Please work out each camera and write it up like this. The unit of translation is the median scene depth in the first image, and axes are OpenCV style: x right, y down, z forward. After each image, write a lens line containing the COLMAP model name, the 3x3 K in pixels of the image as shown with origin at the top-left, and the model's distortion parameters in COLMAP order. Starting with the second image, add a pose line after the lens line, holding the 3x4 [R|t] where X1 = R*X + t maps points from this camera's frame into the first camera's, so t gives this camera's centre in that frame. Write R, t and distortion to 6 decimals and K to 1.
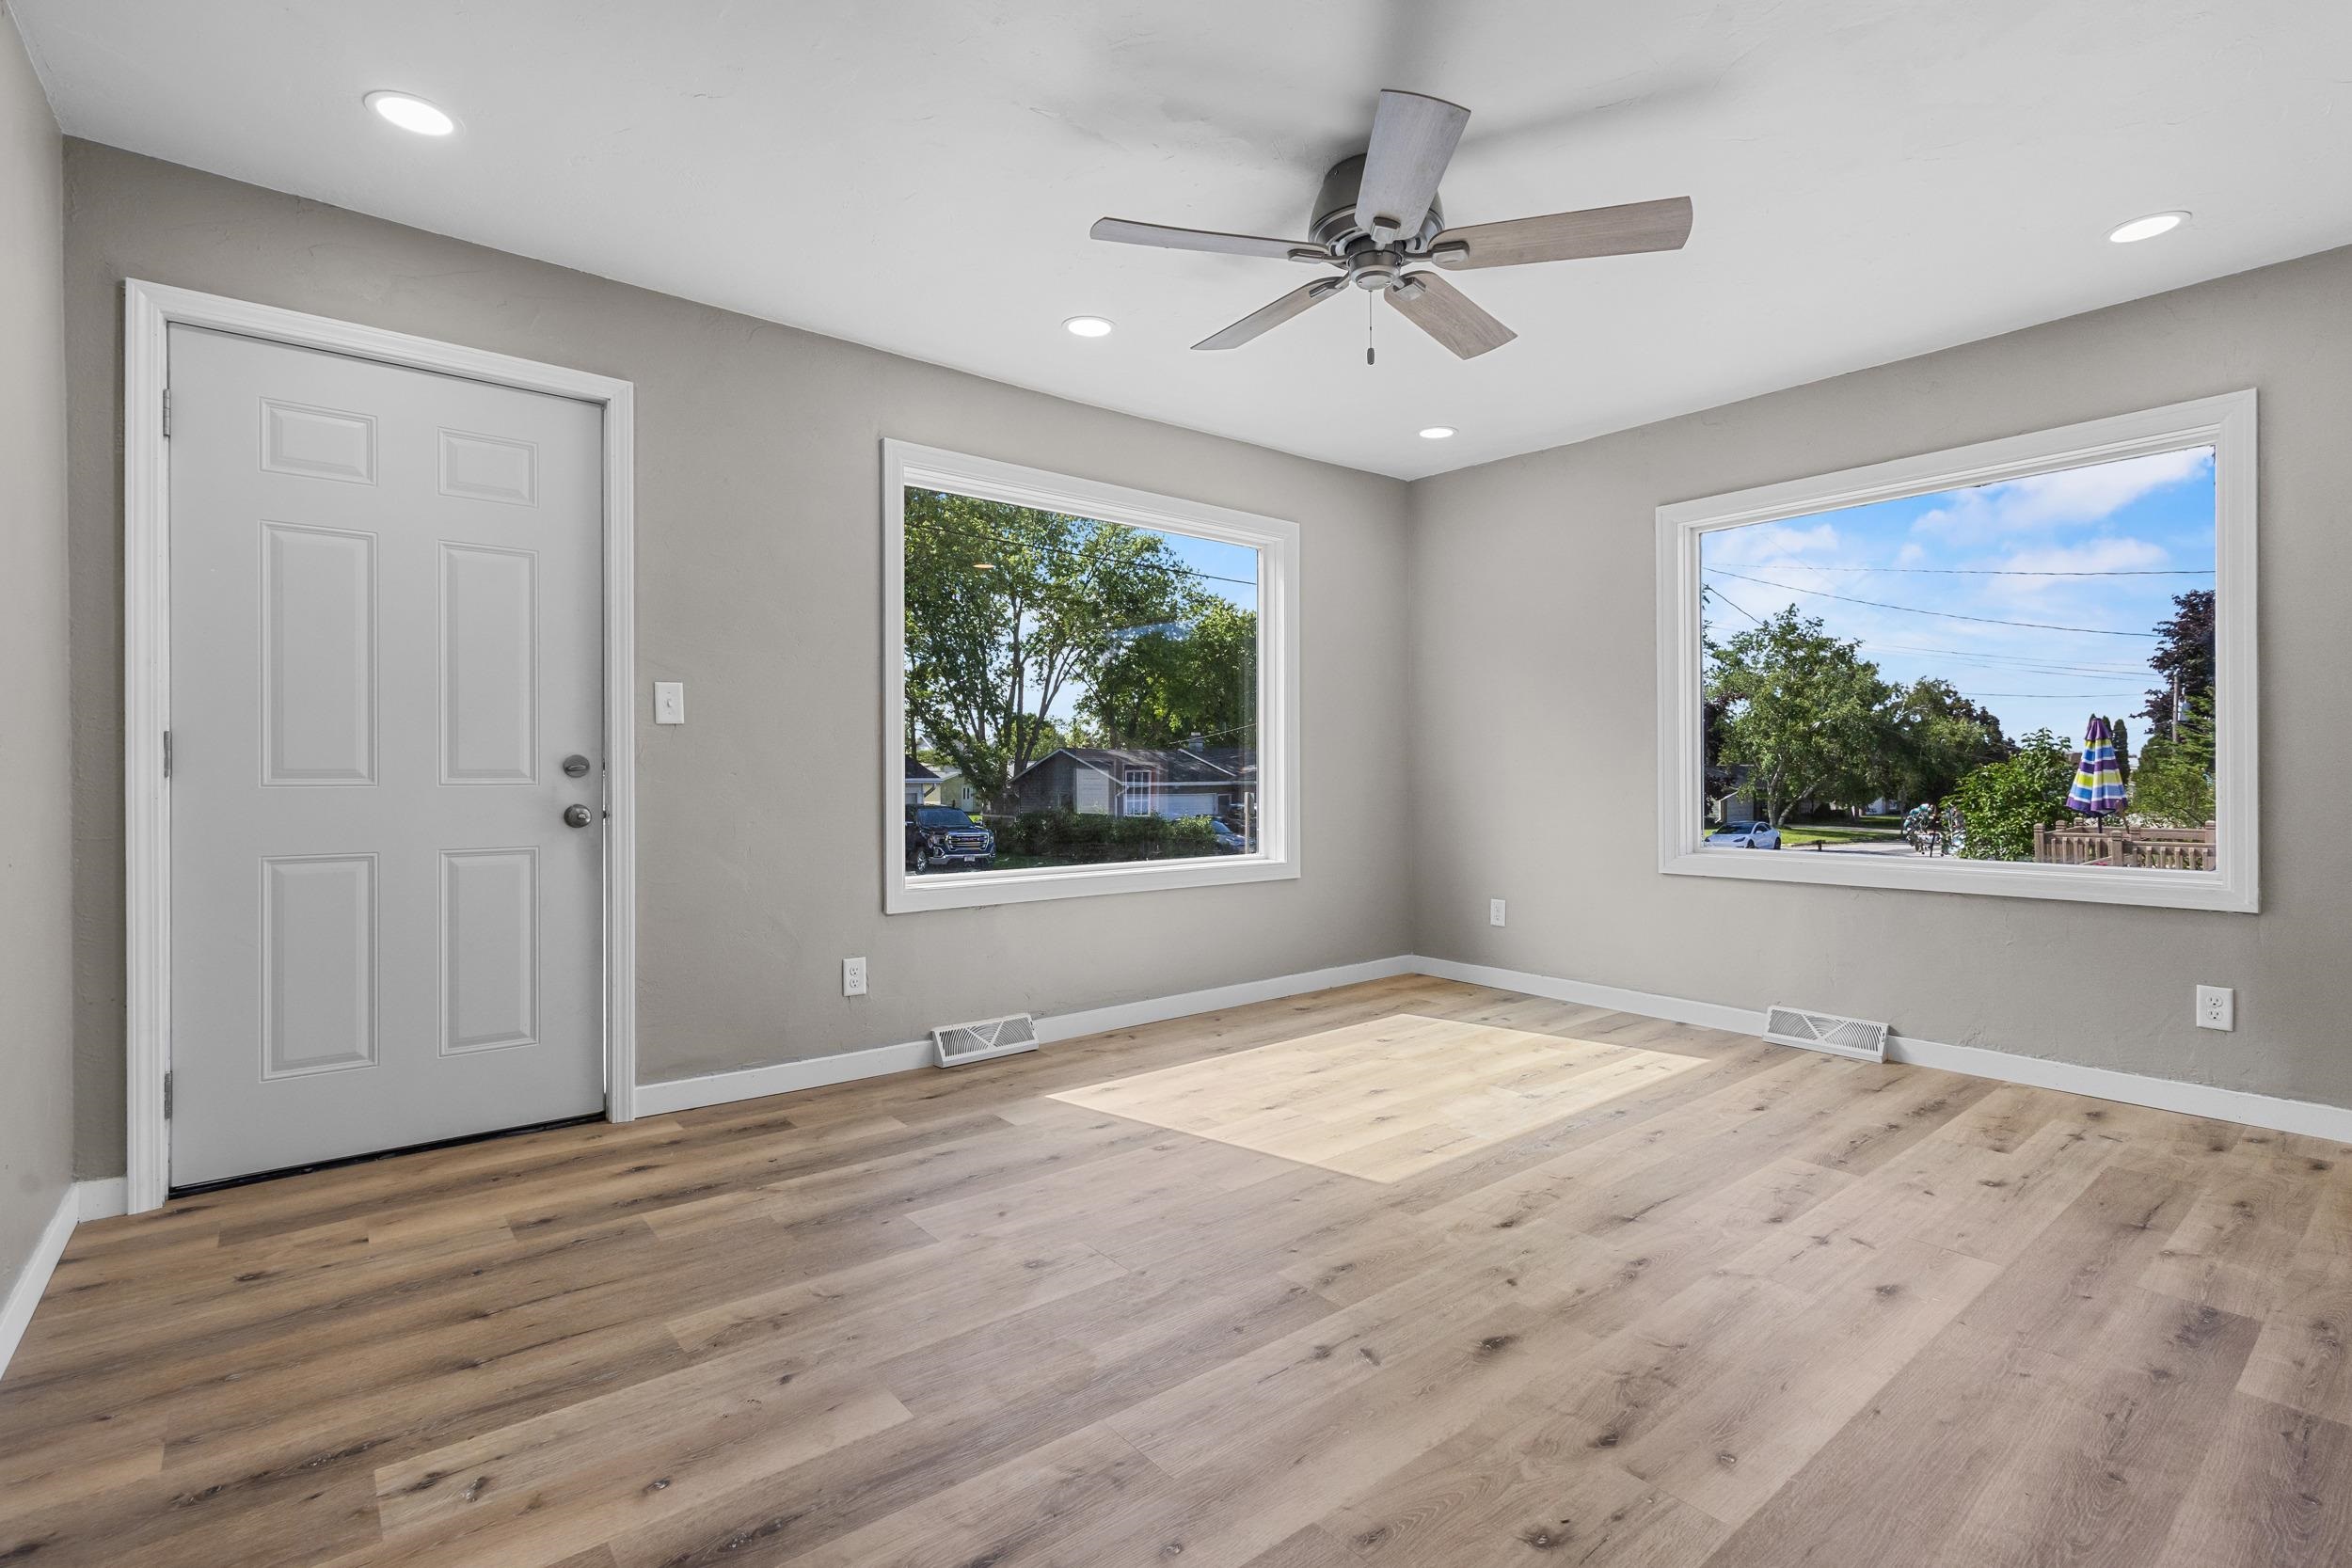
lens RADIAL K [[1085.2, 0, 1172.3], [0, 1085.2, 778.7], [0, 0, 1]] dist [0.002294, -0.000383]
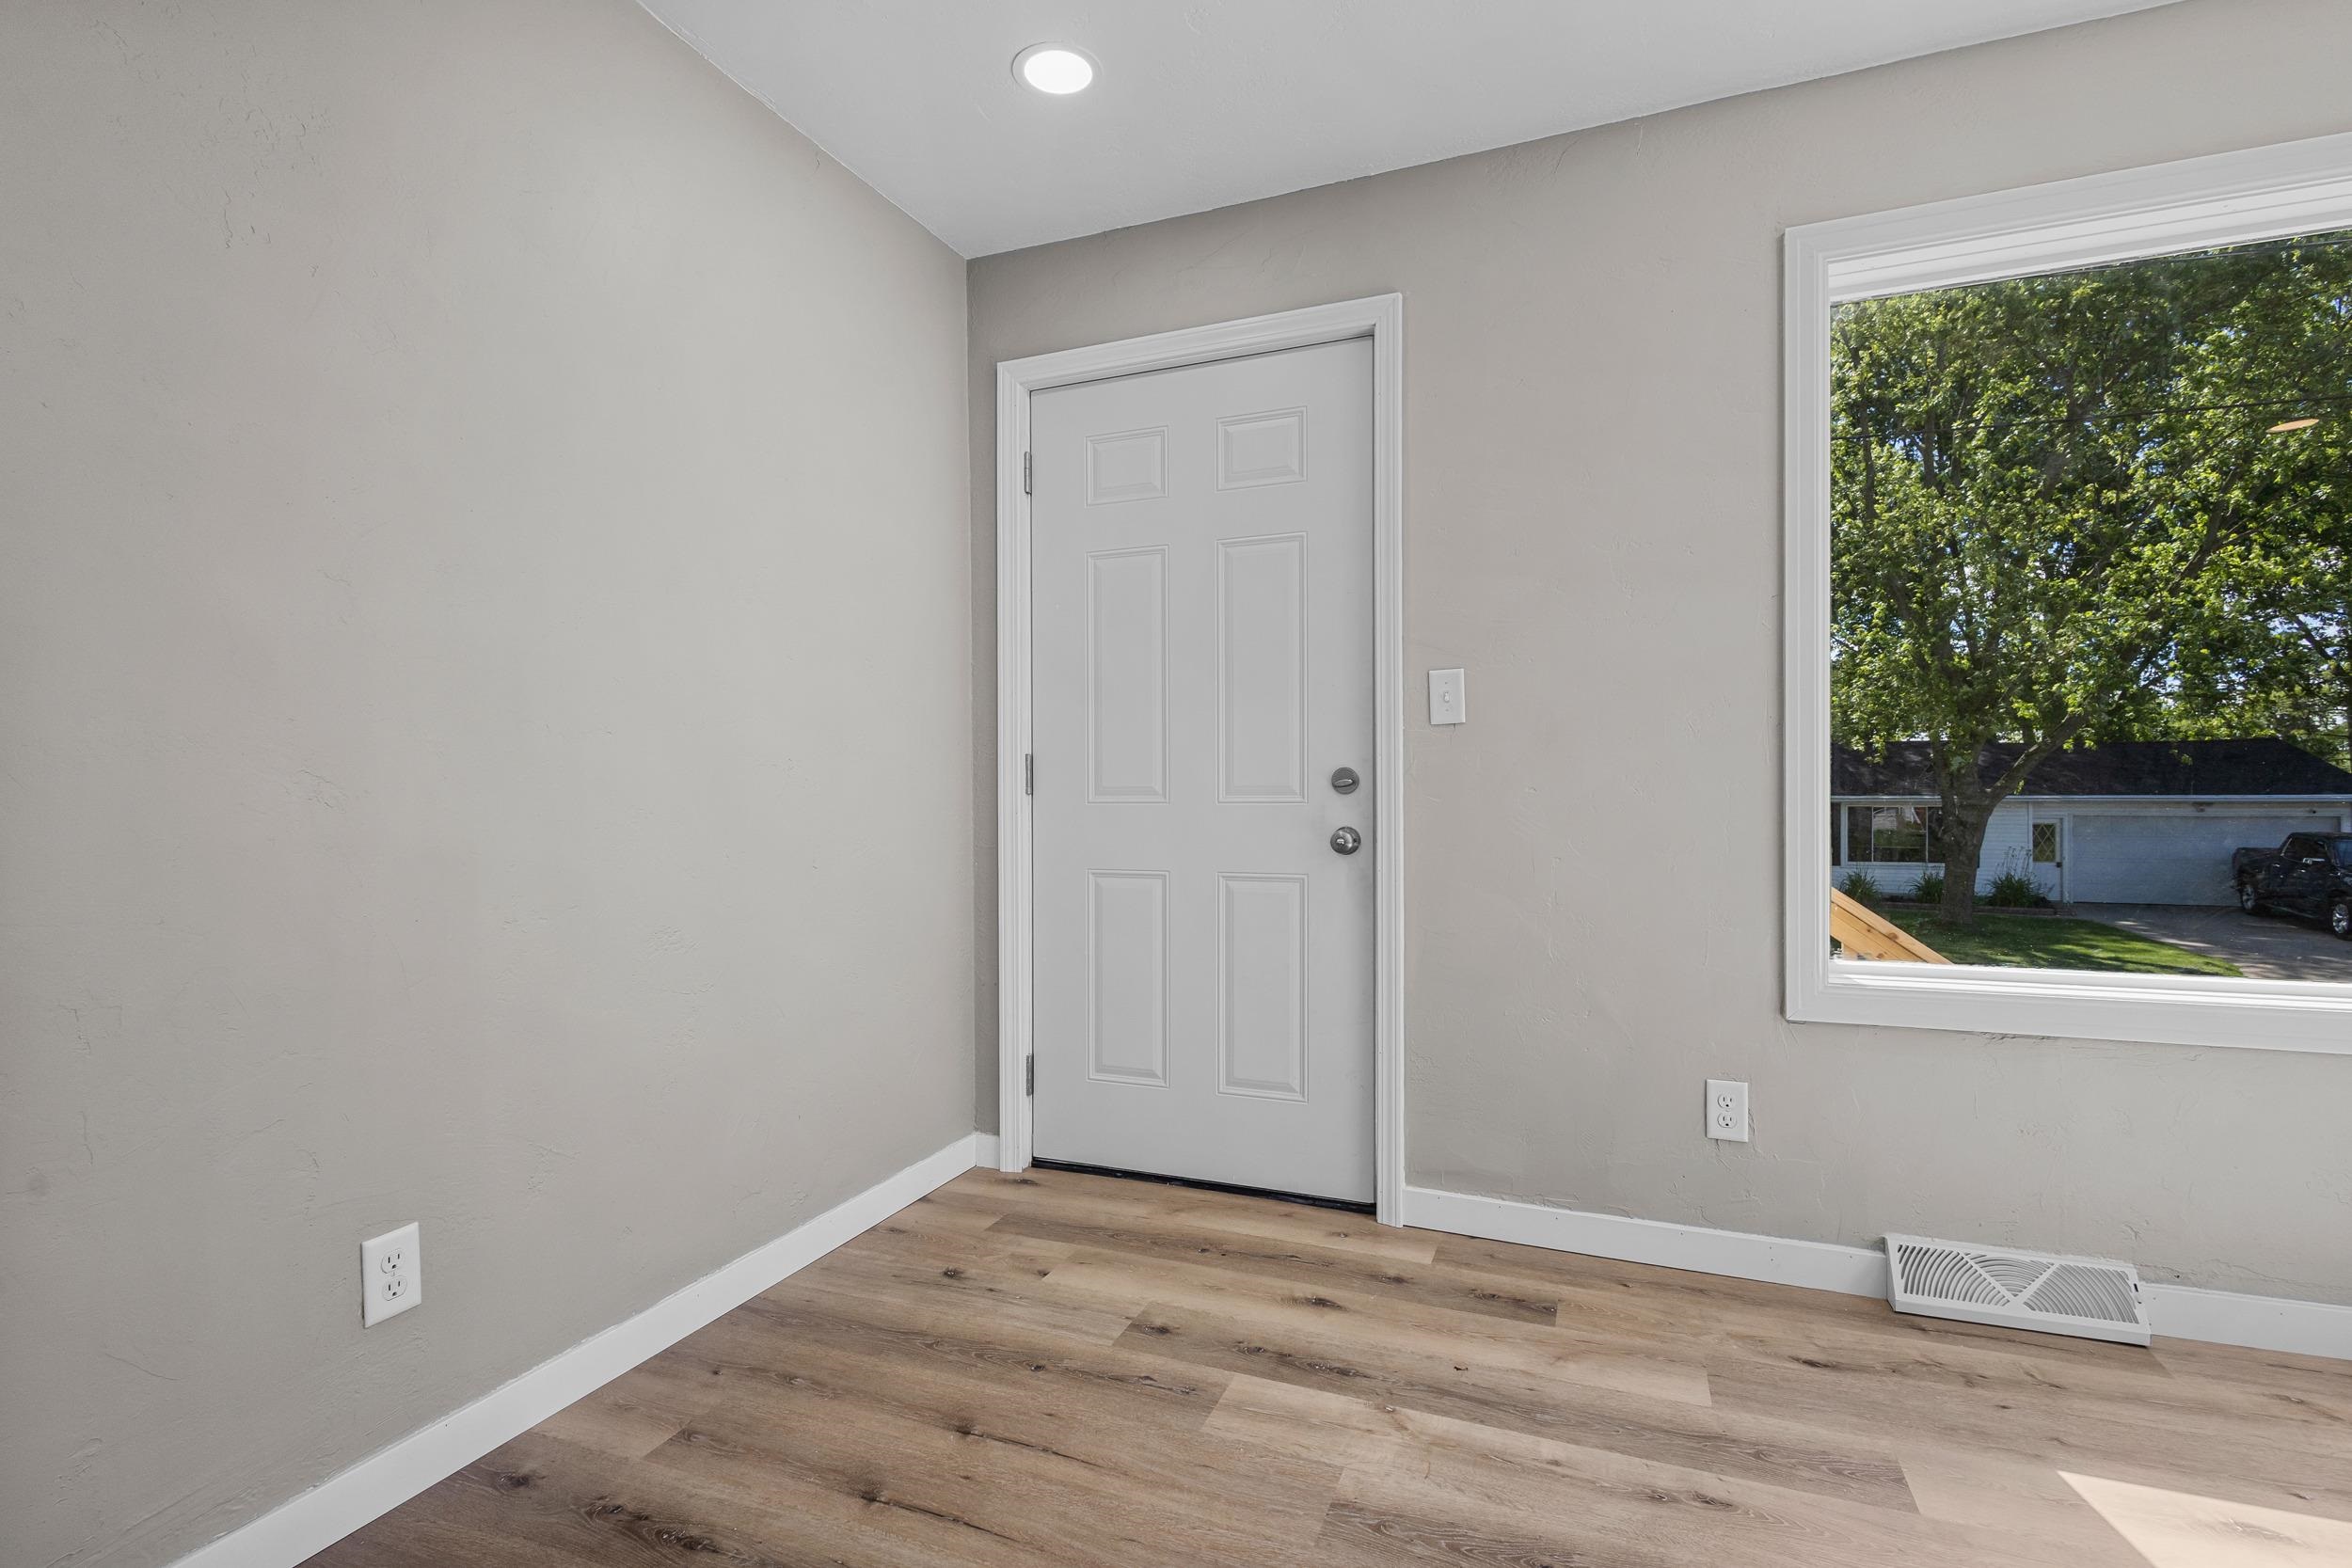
lens RADIAL K [[1089.1, 0, 1177.1], [0, 1089.1, 803.8], [0, 0, 1]] dist [0.004202, 0.000405]
pose [[0.485927, 0.005076, -0.873985, 0.133511], [0.000256, 0.999982, 0.005951, 0.001301], [0.873999, -0.003116, 0.485917, 0.537393]]
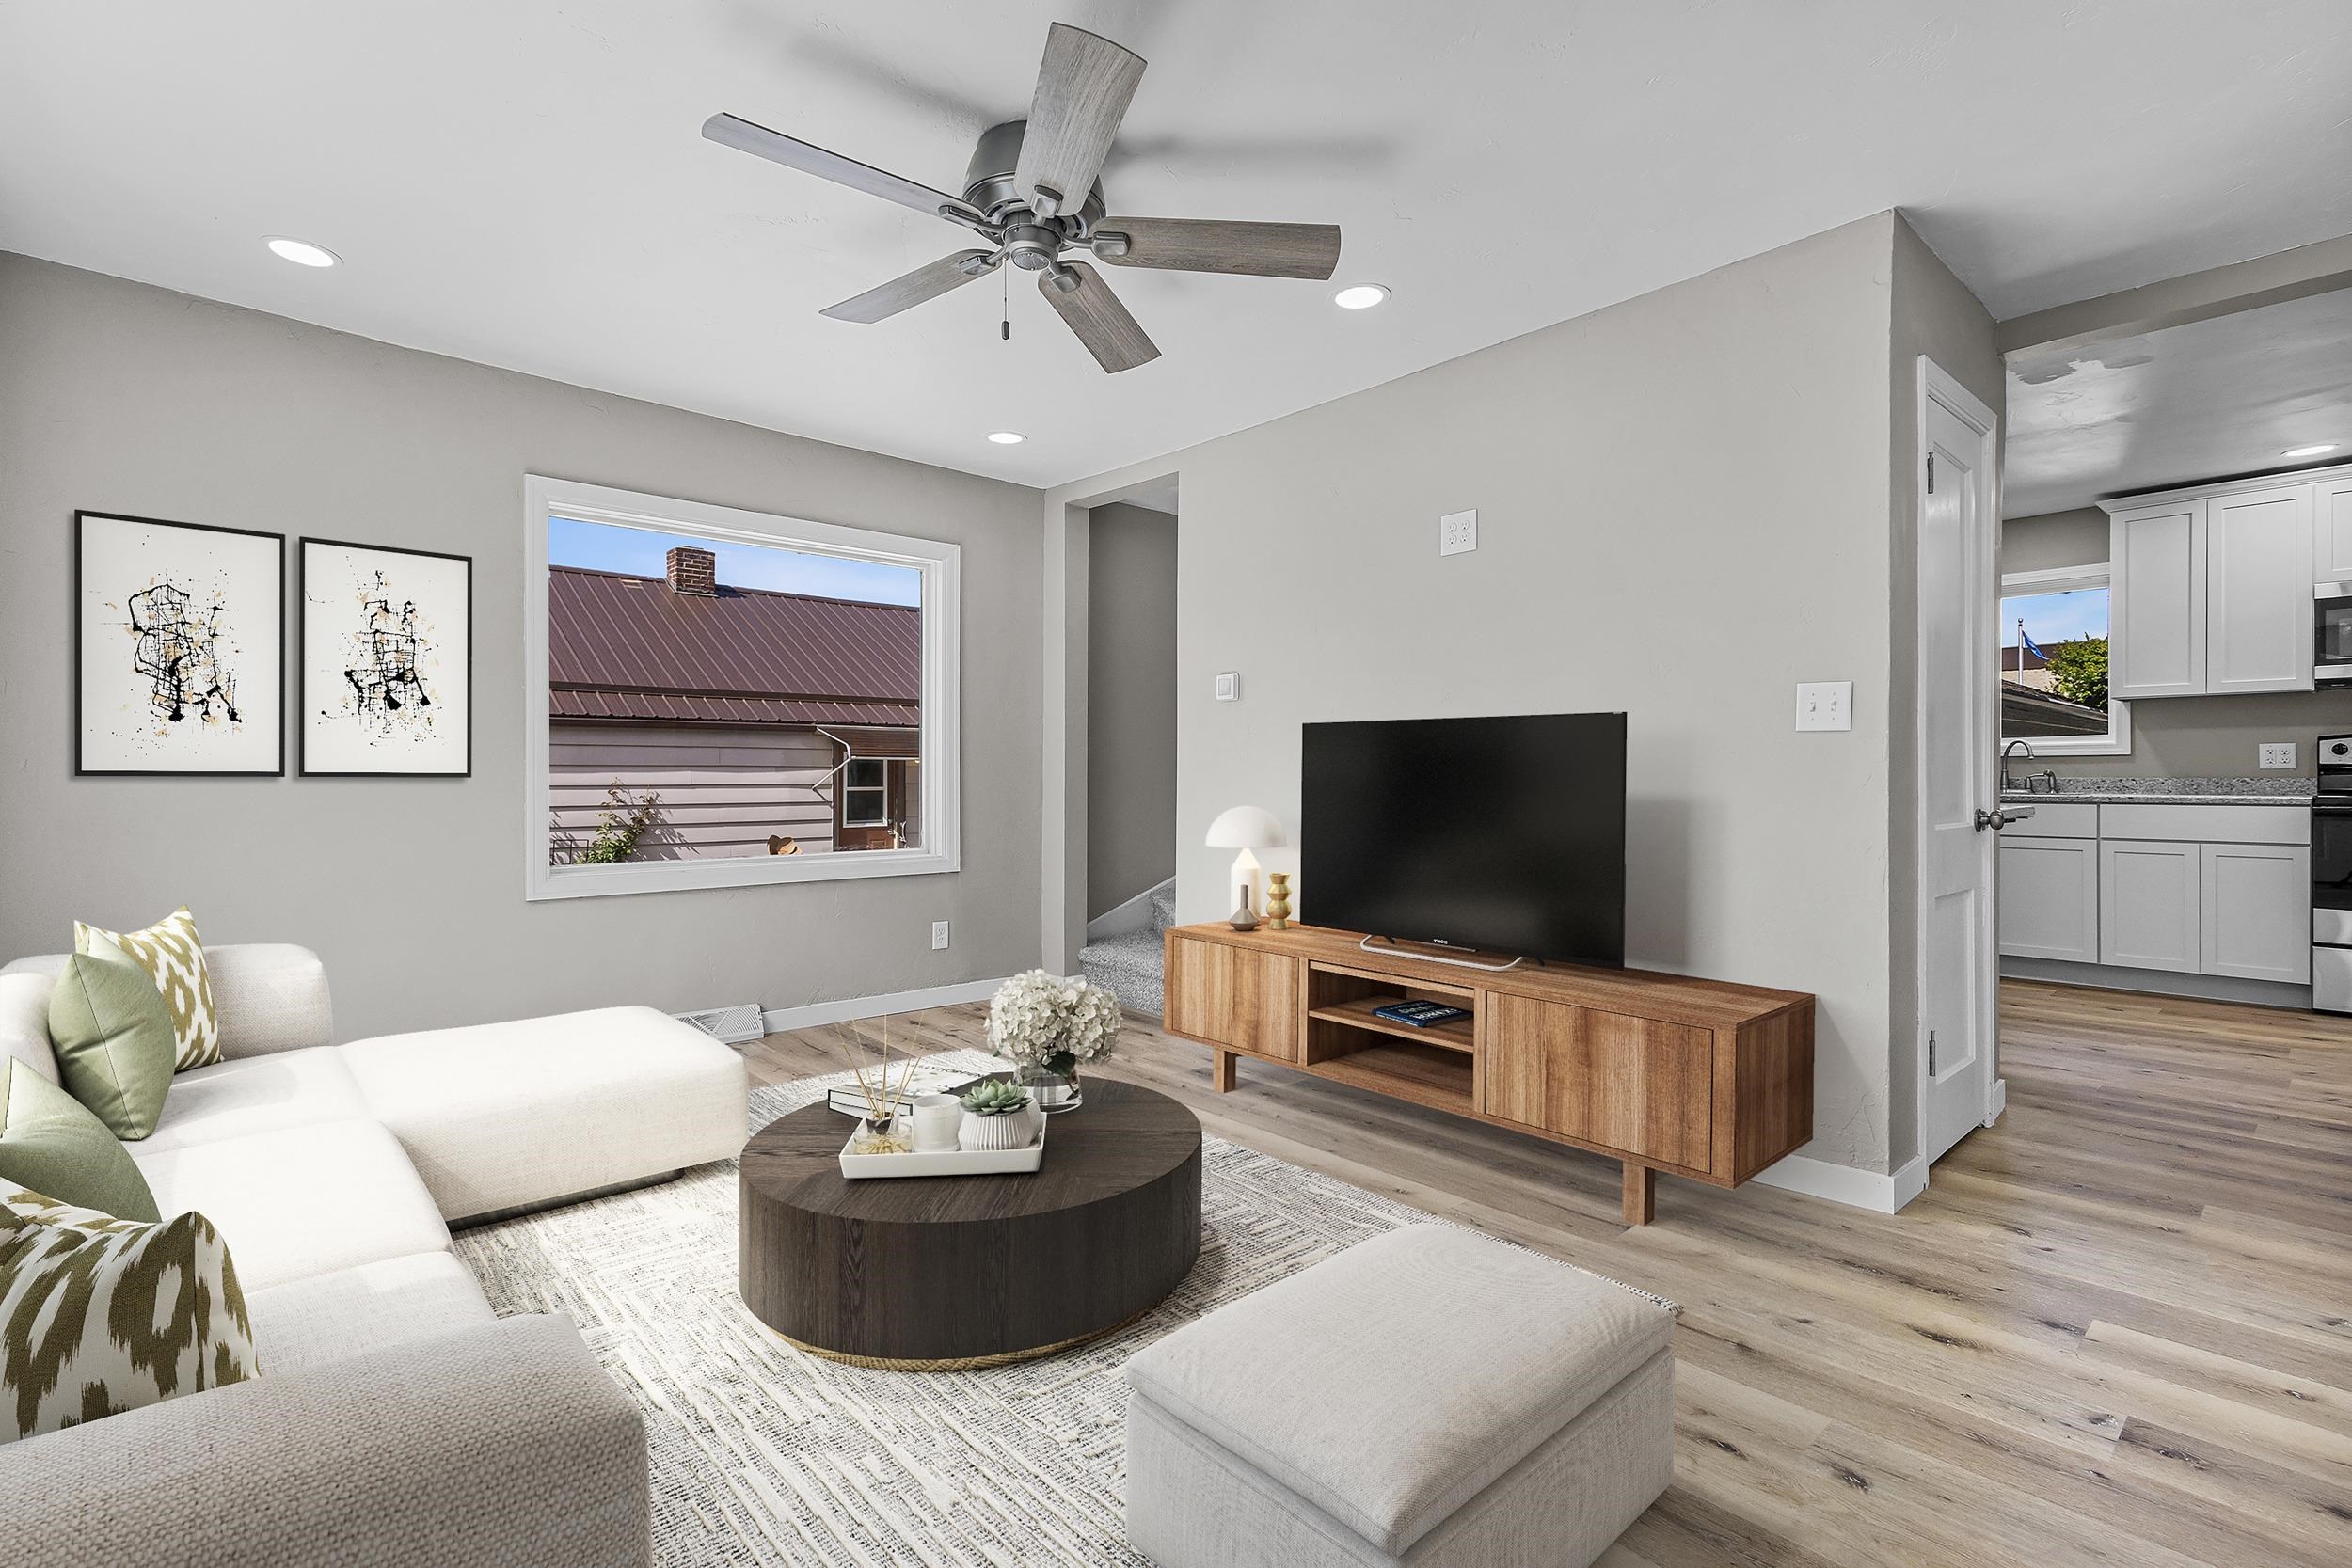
lens RADIAL K [[1085.2, 0, 1172.3], [0, 1085.2, 778.7], [0, 0, 1]] dist [0.002294, -0.000383]
pose [[-0.051510, 0.002158, 0.998670, -0.687221], [0.003897, 0.999990, -0.001960, -0.009776], [-0.998665, 0.003791, -0.051518, 0.850123]]
